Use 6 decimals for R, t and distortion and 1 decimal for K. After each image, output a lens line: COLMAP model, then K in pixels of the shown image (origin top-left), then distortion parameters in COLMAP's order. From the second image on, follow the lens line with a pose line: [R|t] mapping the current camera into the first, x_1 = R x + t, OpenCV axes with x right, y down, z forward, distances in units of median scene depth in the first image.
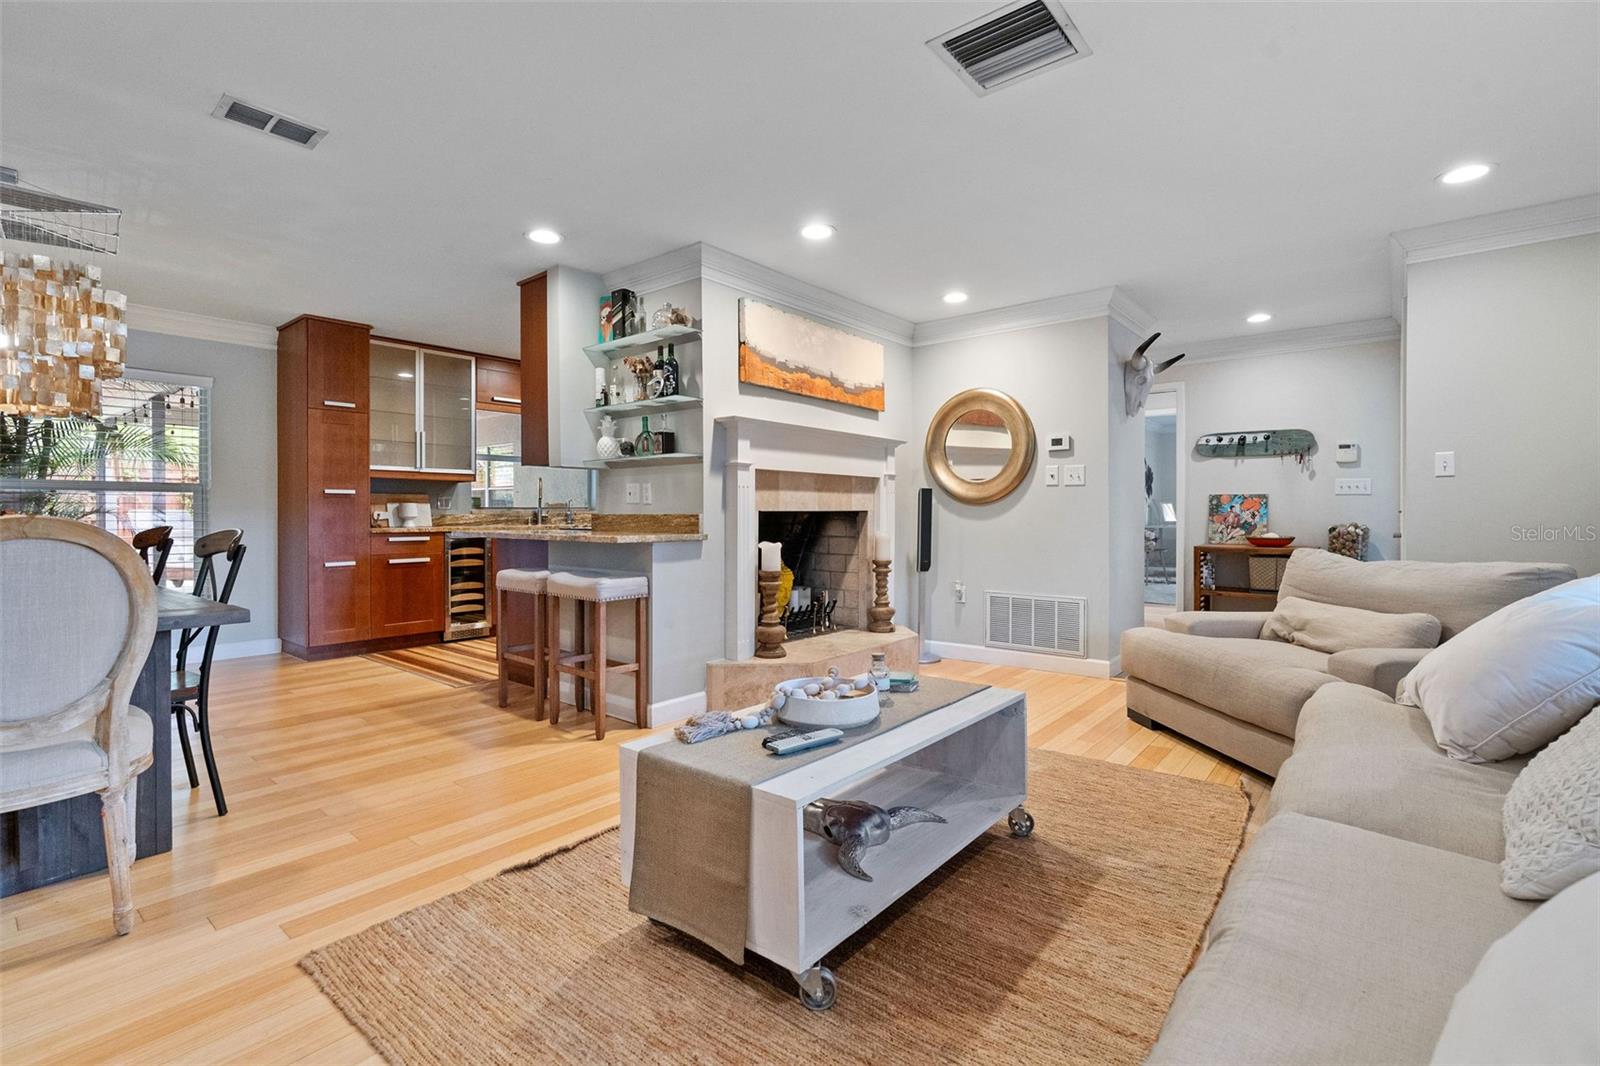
lens RADIAL K [[735.6, 0, 799.6], [0, 735.6, 517.4], [0, 0, 1]] dist [-0.010712, 0.000589]
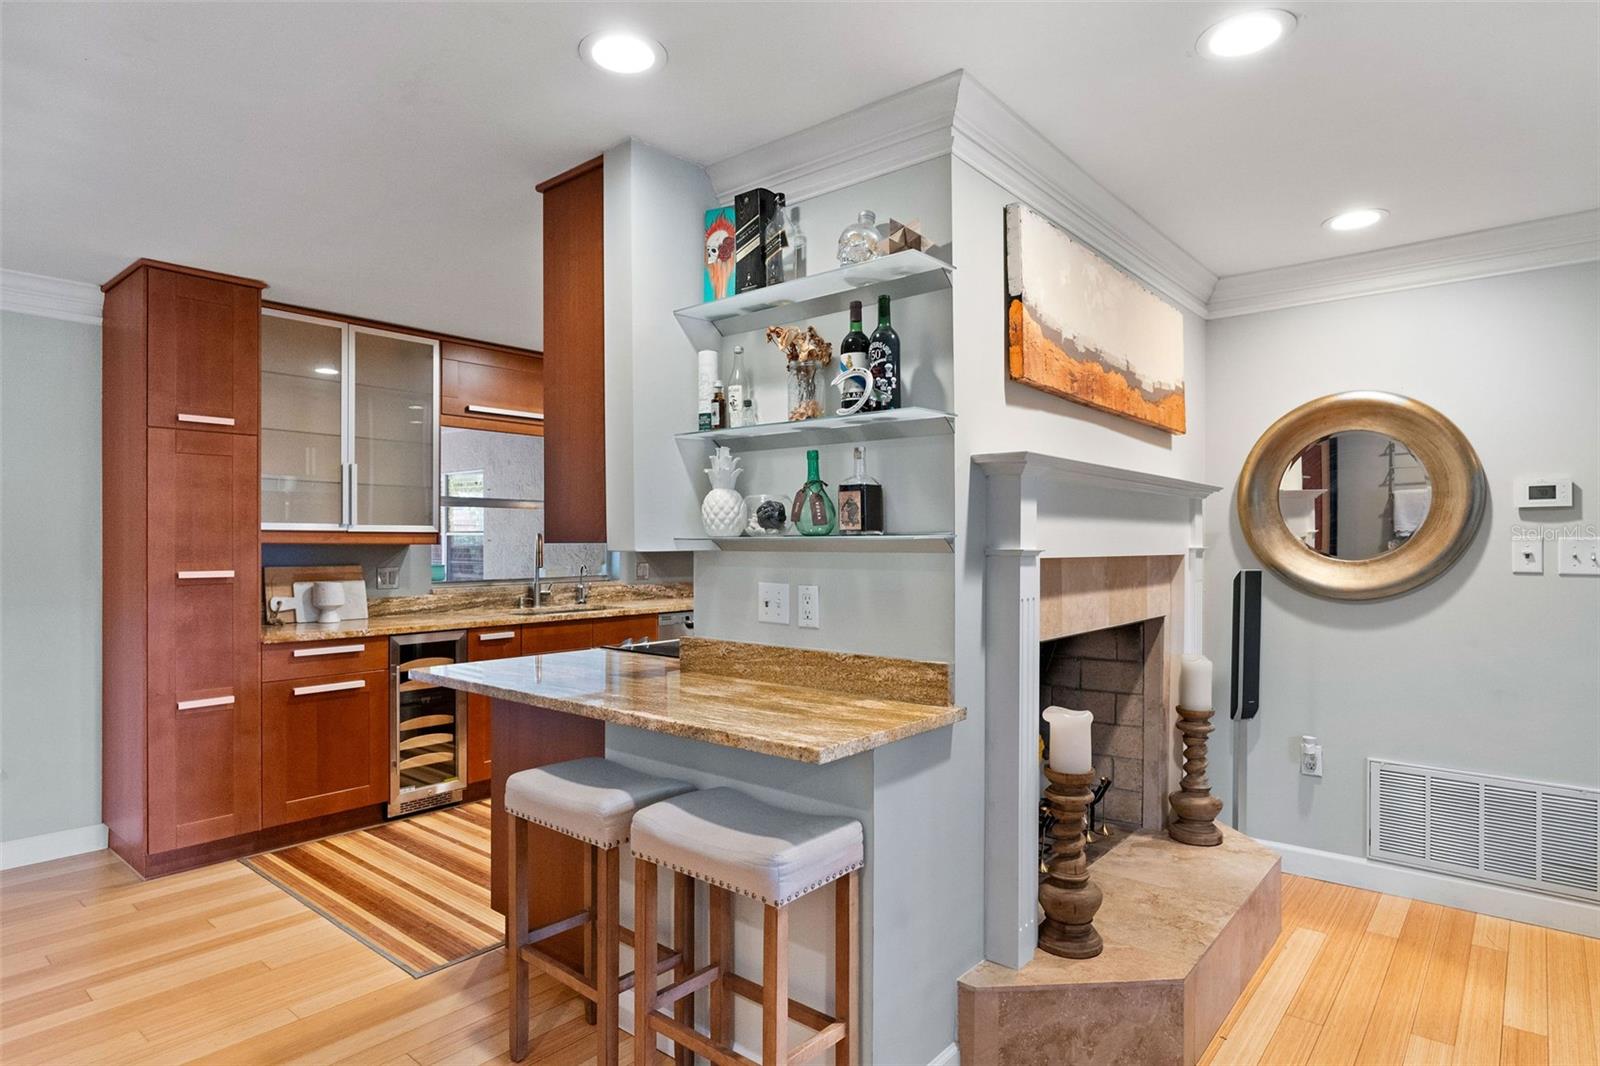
lens RADIAL K [[877.8, 0, 791.0], [0, 877.8, 543.4], [0, 0, 1]] dist [-0.002268, 0.001984]
pose [[0.999931, 0.001425, -0.011673, -0.182078], [-0.001449, 0.999997, -0.002089, -0.062826], [0.011670, 0.002106, 0.999930, 0.354985]]
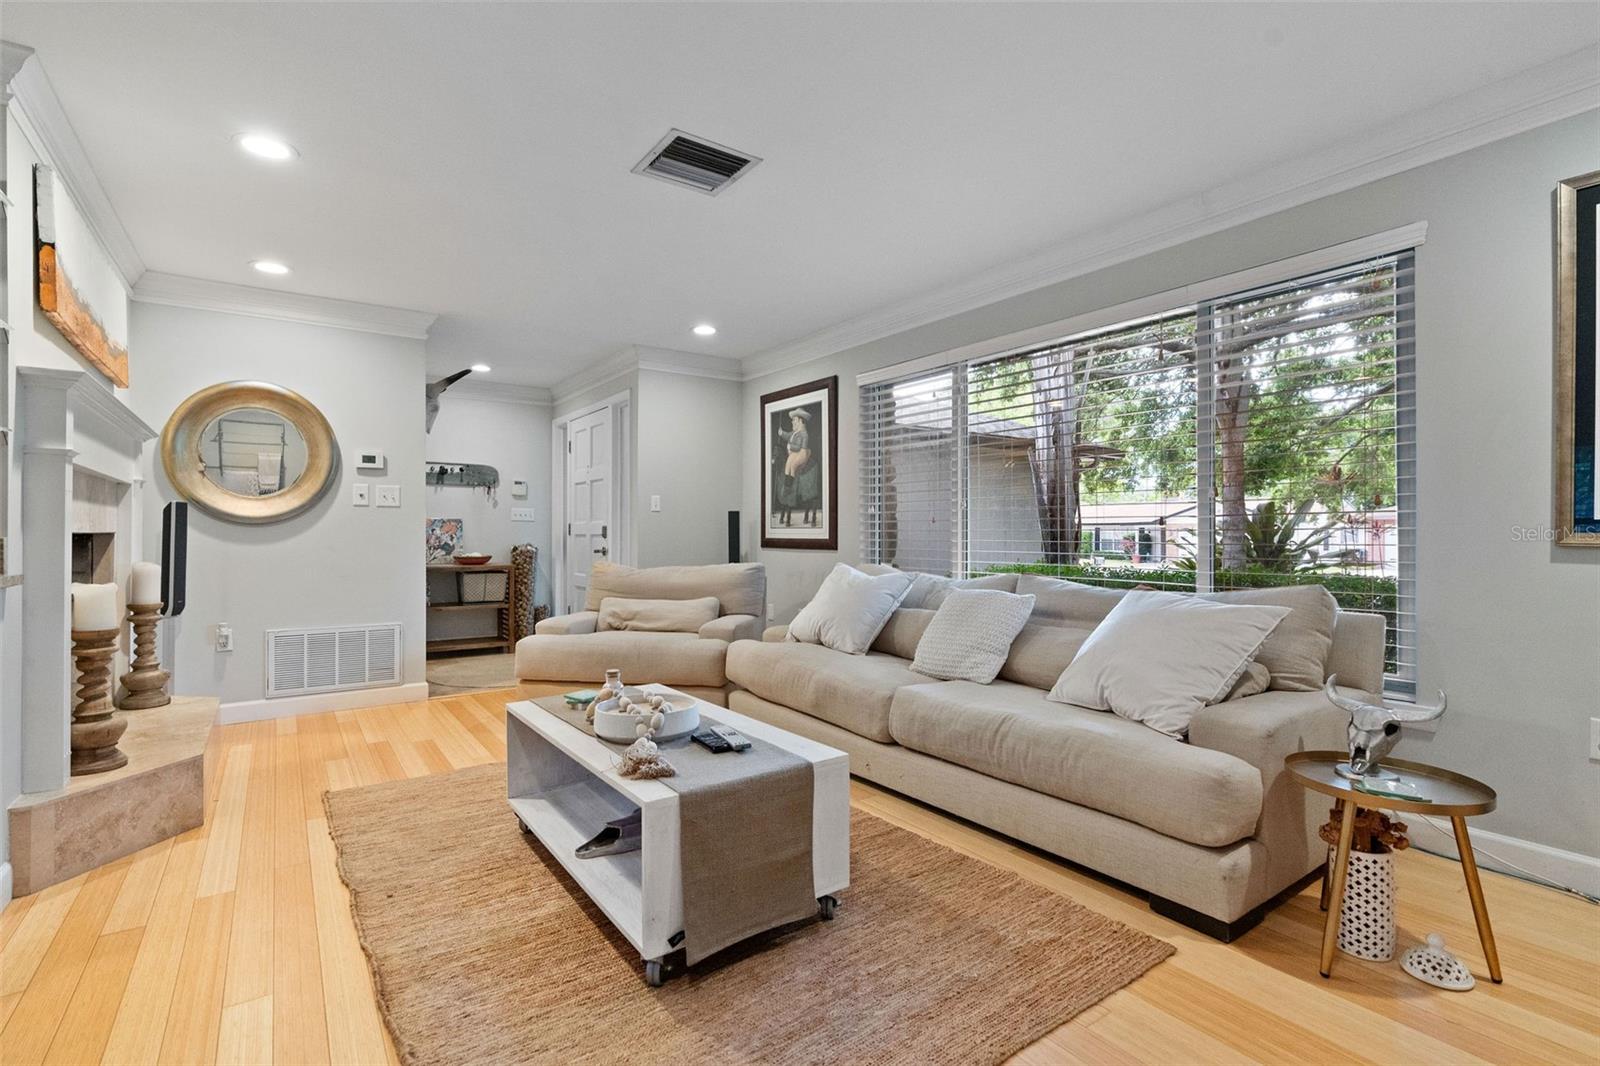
lens RADIAL K [[735.6, 0, 801.1], [0, 735.6, 532.1], [0, 0, 1]] dist [-0.010712, 0.000589]
pose [[0.252123, 0.003983, 0.967687, -0.404628], [0.005997, 0.999966, -0.005678, -0.001734], [-0.967677, 0.007234, 0.252091, 0.232166]]
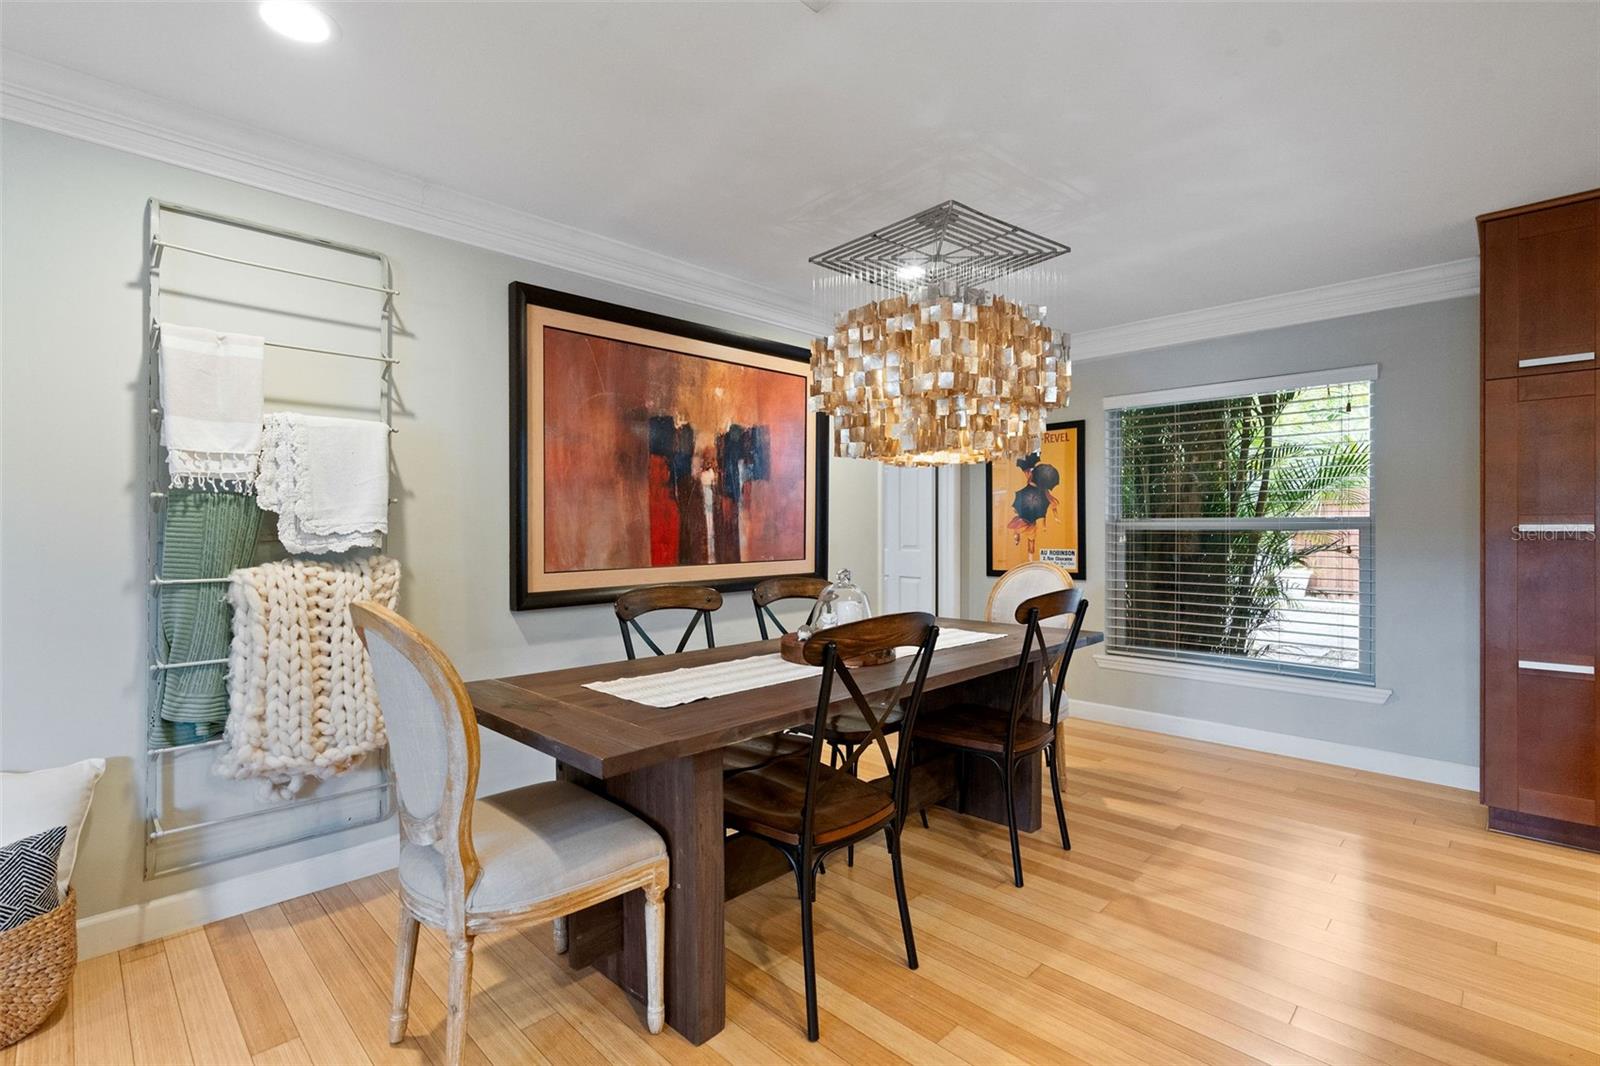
lens RADIAL K [[735.6, 0, 793.1], [0, 735.6, 533.3], [0, 0, 1]] dist [-0.010712, 0.000589]
pose [[-0.115531, 0.000007, -0.993304, -0.055233], [-0.008696, 0.999962, 0.001018, -0.029138], [0.993266, 0.008755, -0.115526, 0.563763]]
